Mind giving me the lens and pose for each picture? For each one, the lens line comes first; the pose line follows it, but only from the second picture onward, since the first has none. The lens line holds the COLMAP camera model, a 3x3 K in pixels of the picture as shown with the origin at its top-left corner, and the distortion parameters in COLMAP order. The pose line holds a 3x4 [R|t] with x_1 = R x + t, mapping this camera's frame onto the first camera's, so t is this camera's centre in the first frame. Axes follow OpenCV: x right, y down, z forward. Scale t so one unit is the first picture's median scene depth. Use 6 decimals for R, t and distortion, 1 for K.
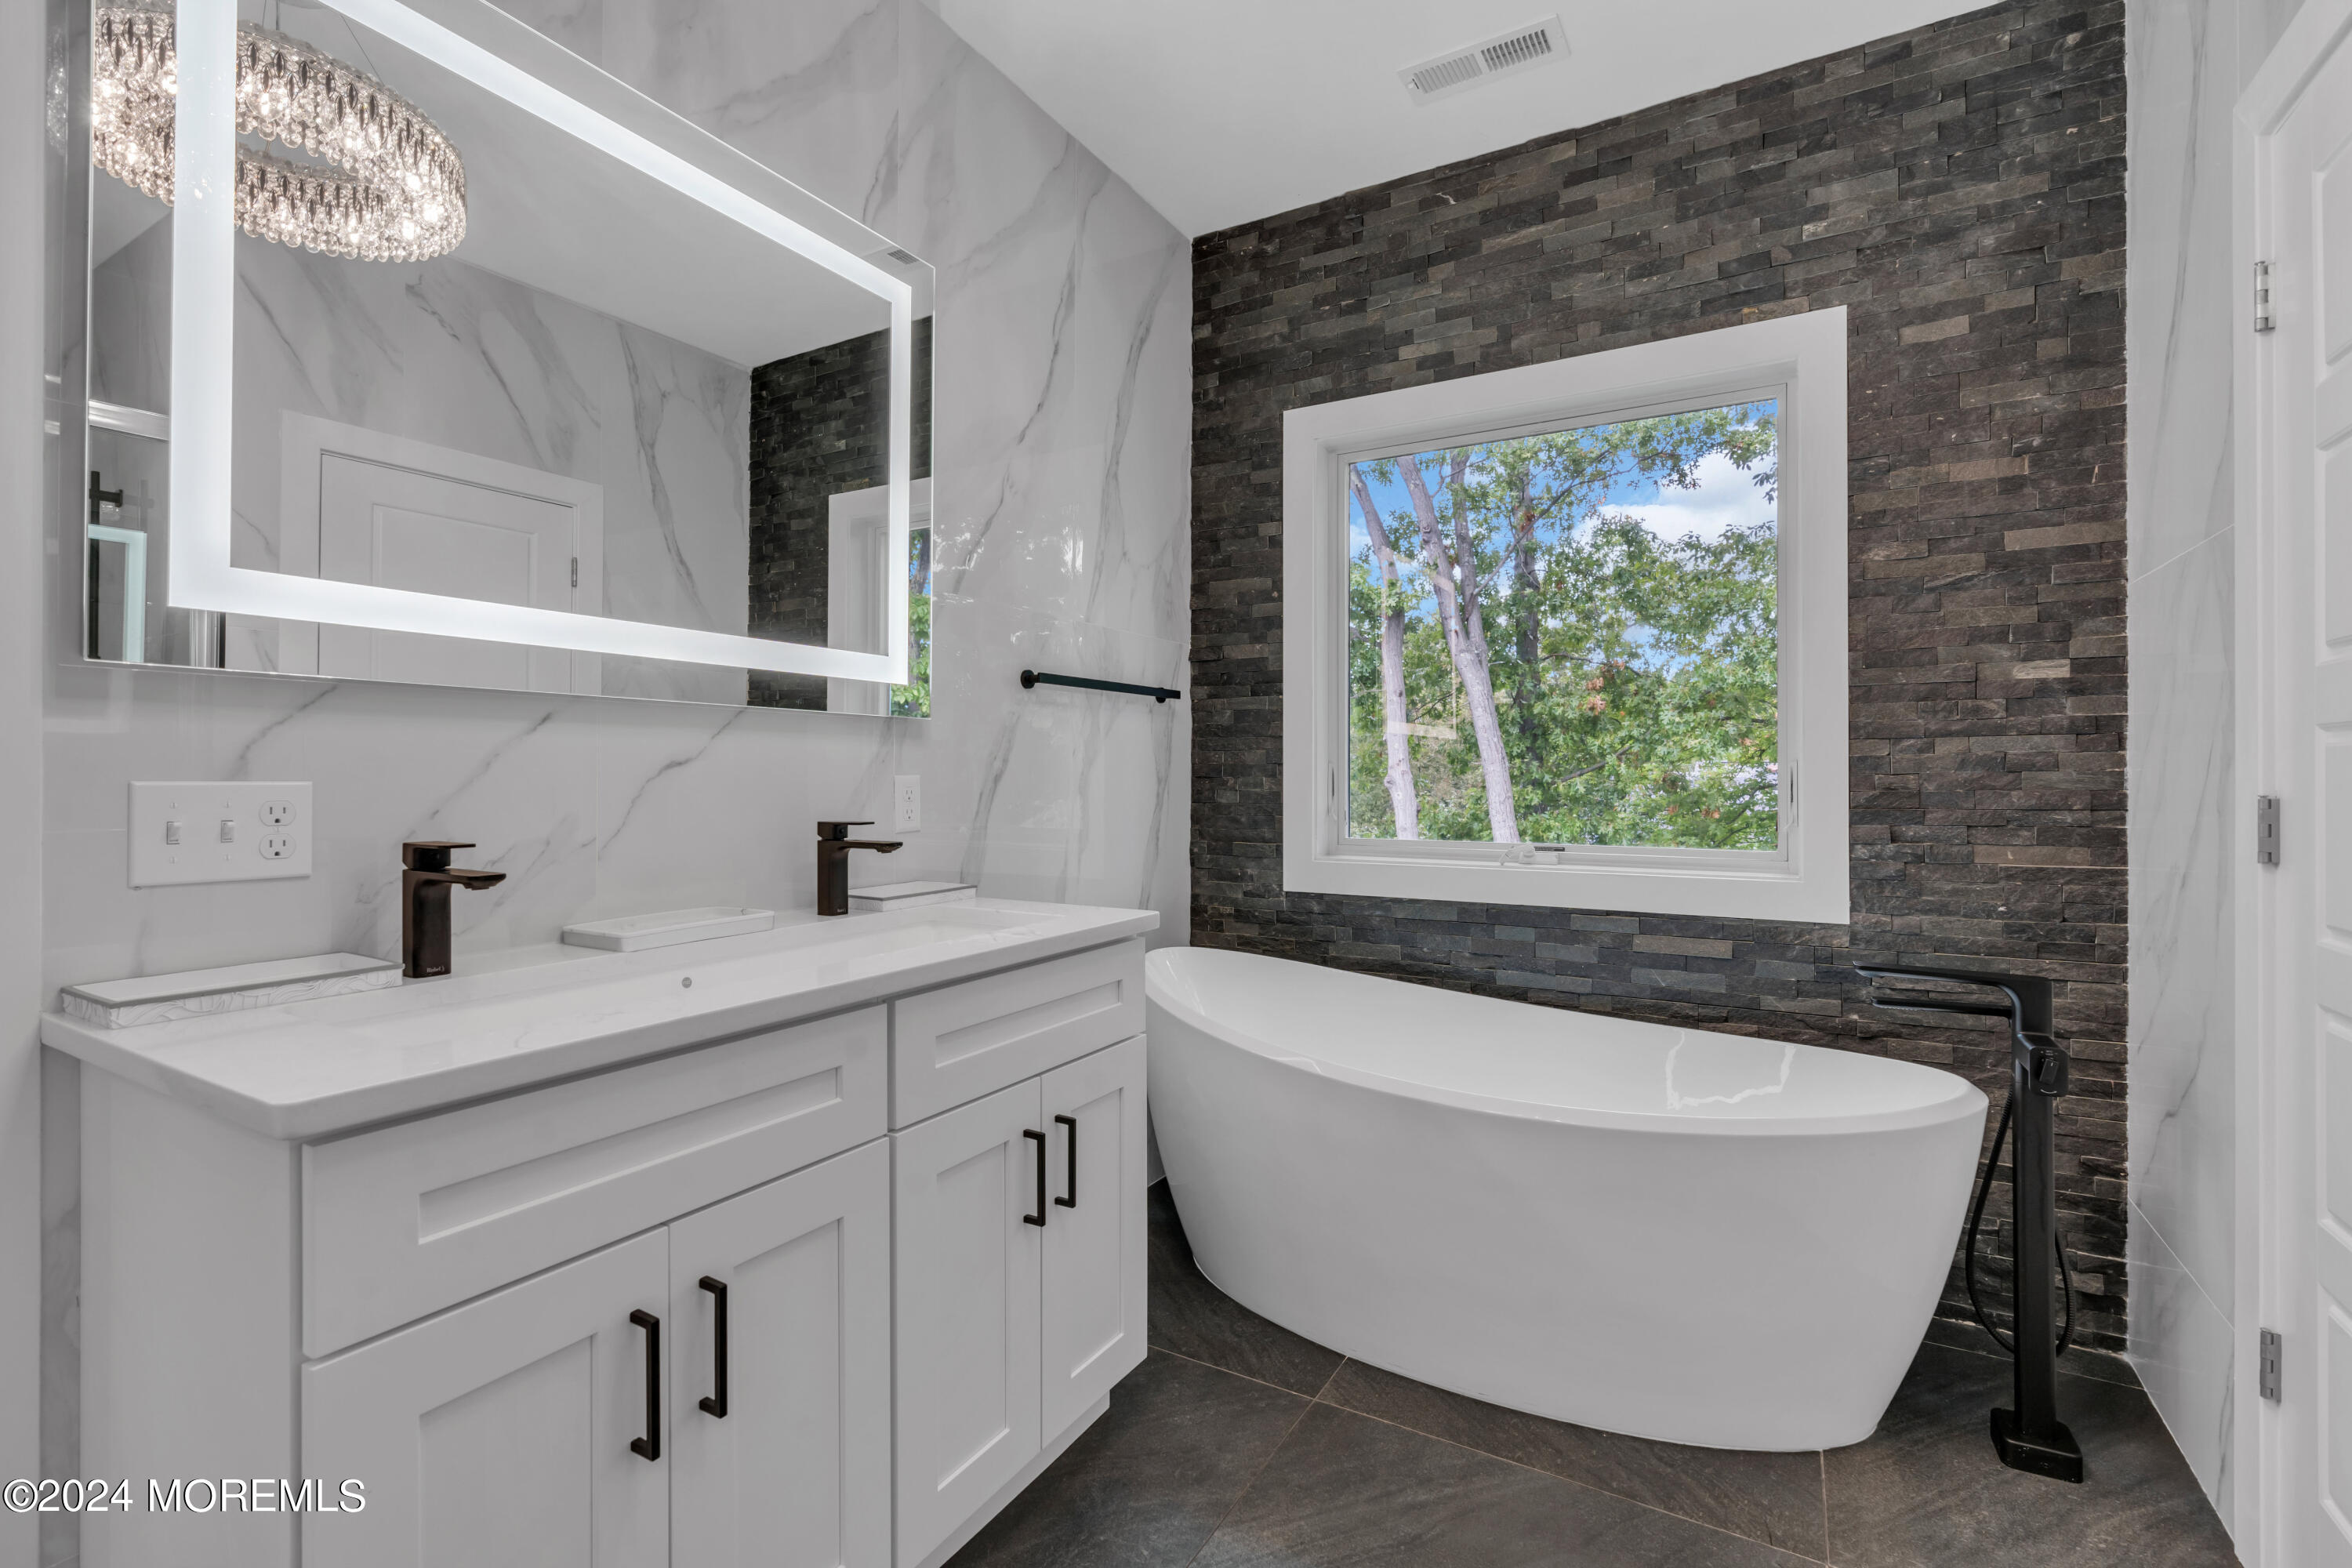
lens RADIAL K [[1044.5, 0, 1172.1], [0, 1044.5, 776.4], [0, 0, 1]] dist [-0.003932, 0.001295]
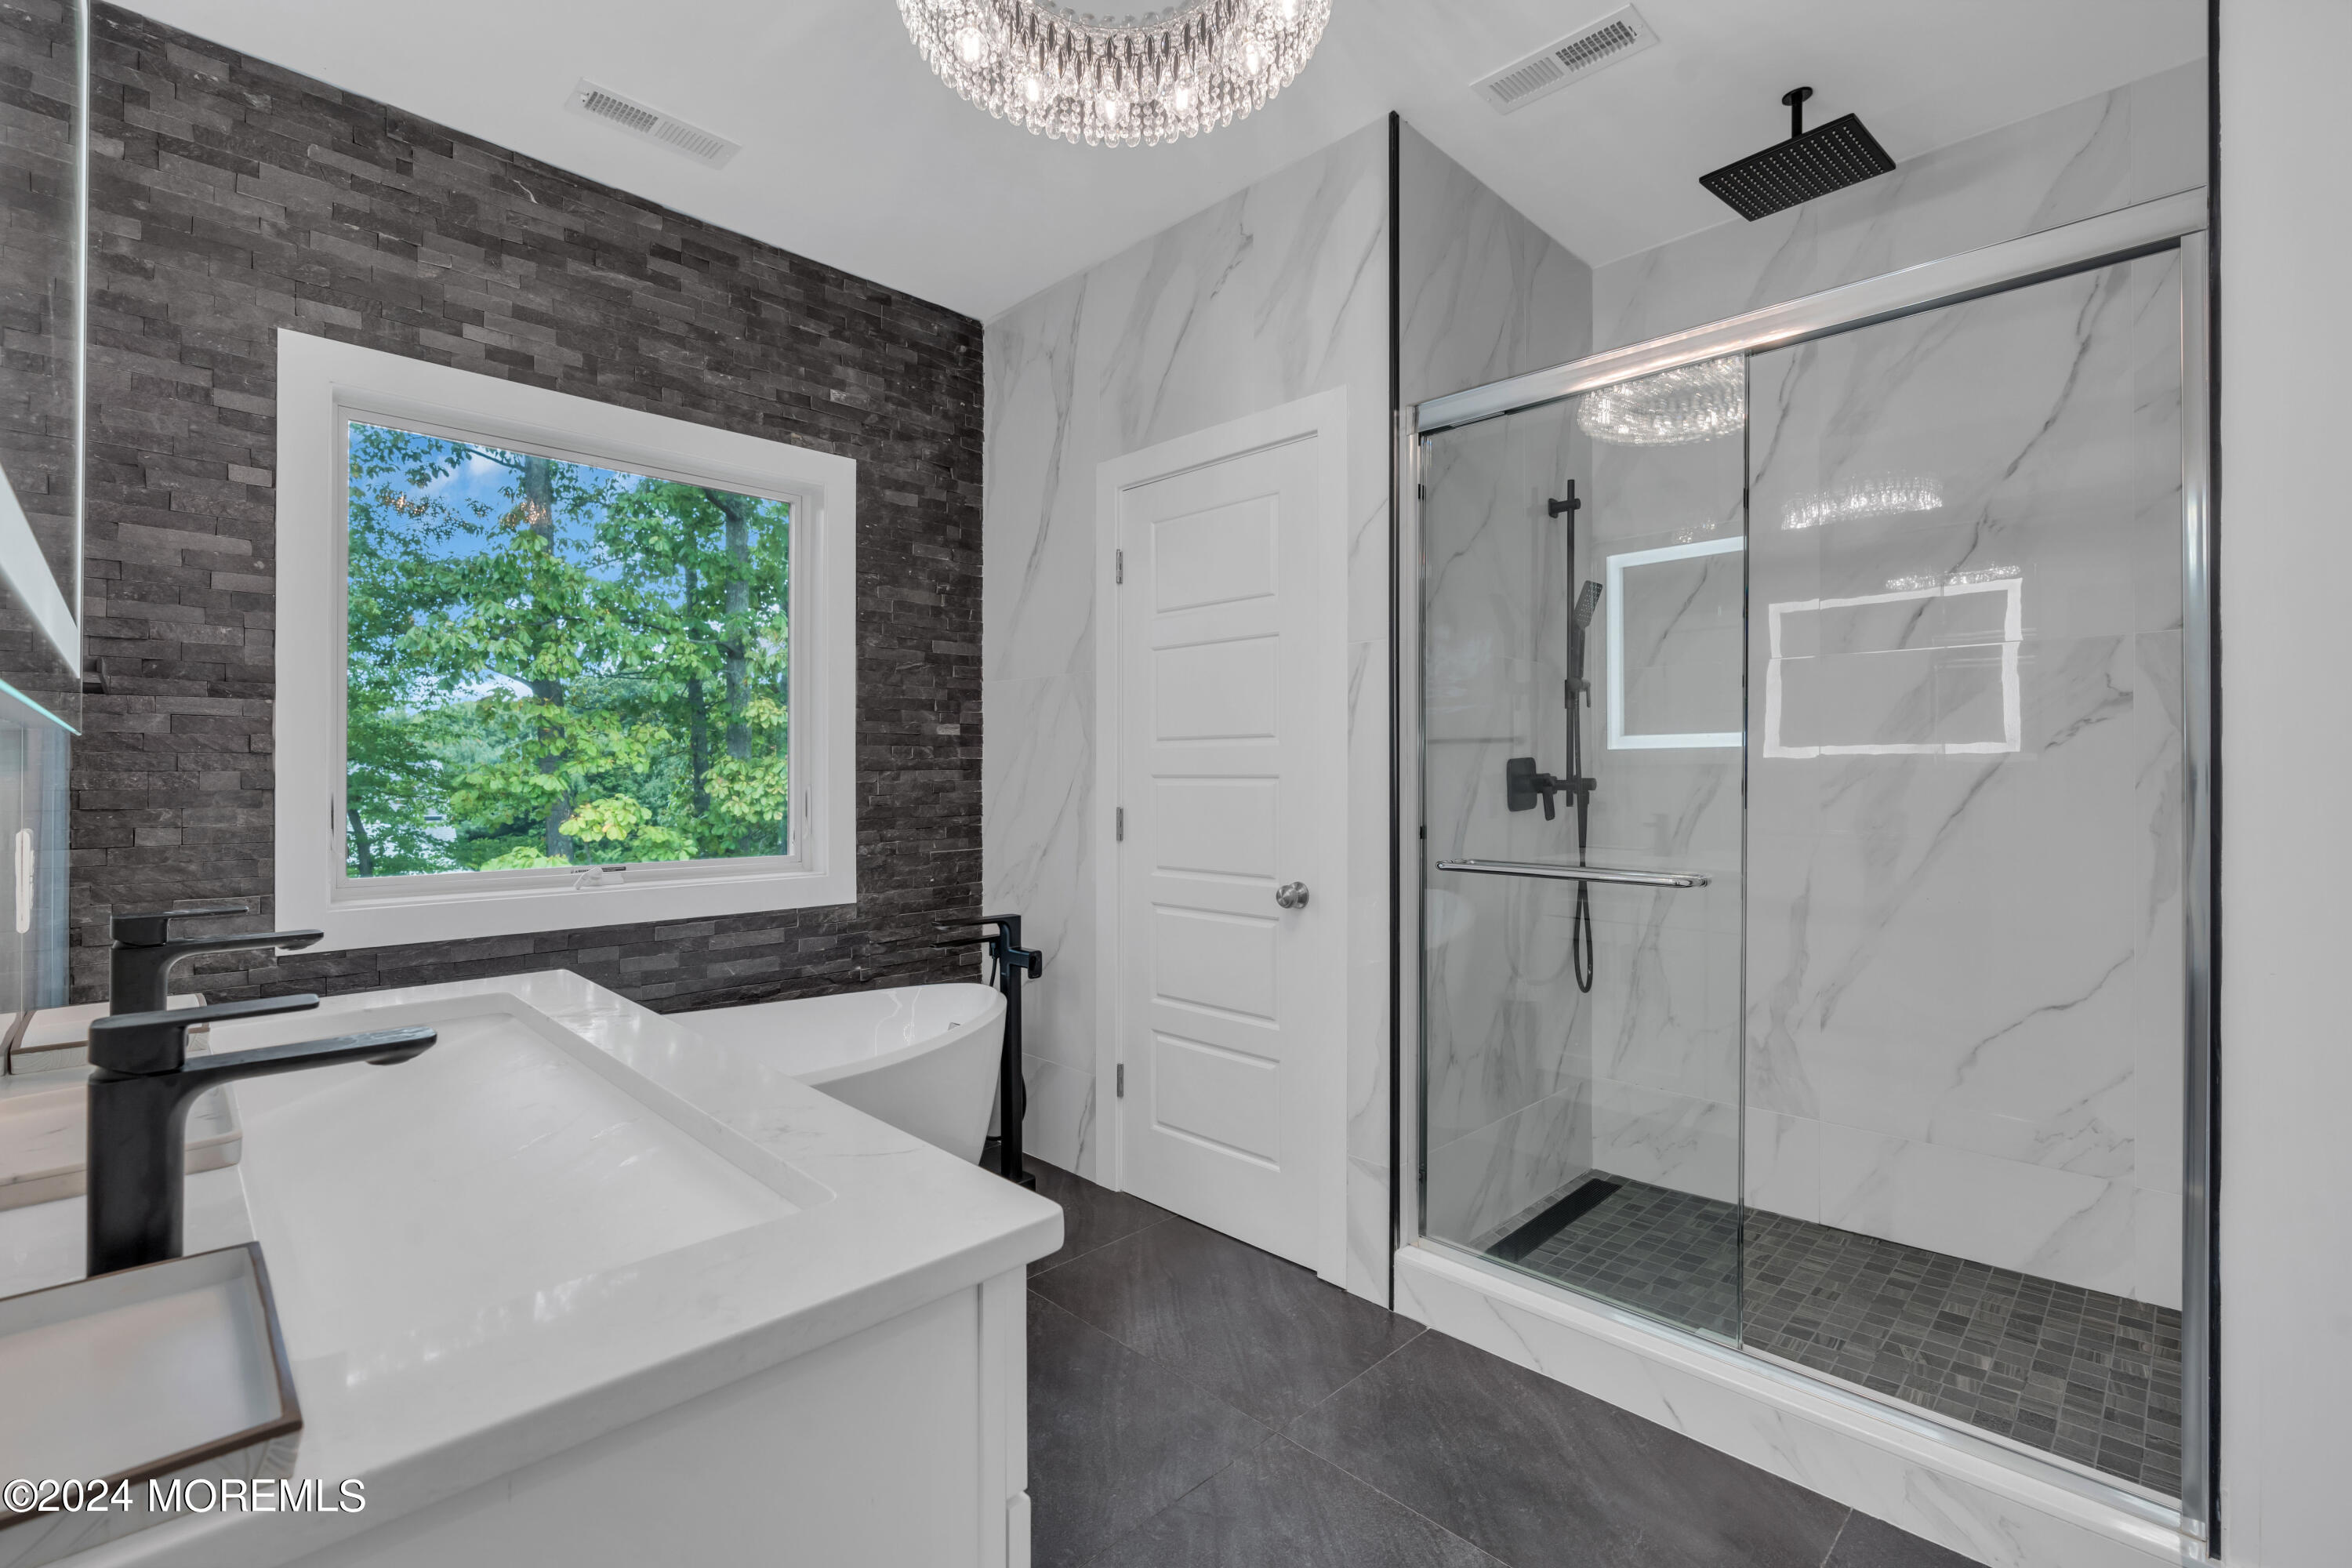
lens RADIAL K [[1044.5, 0, 1167.8], [0, 1044.5, 778.2], [0, 0, 1]] dist [-0.003932, 0.001295]
pose [[0.269571, -0.004241, 0.962971, -0.582152], [-0.000506, 0.999990, 0.004546, -0.031476], [-0.962980, -0.001713, 0.269566, 0.217052]]
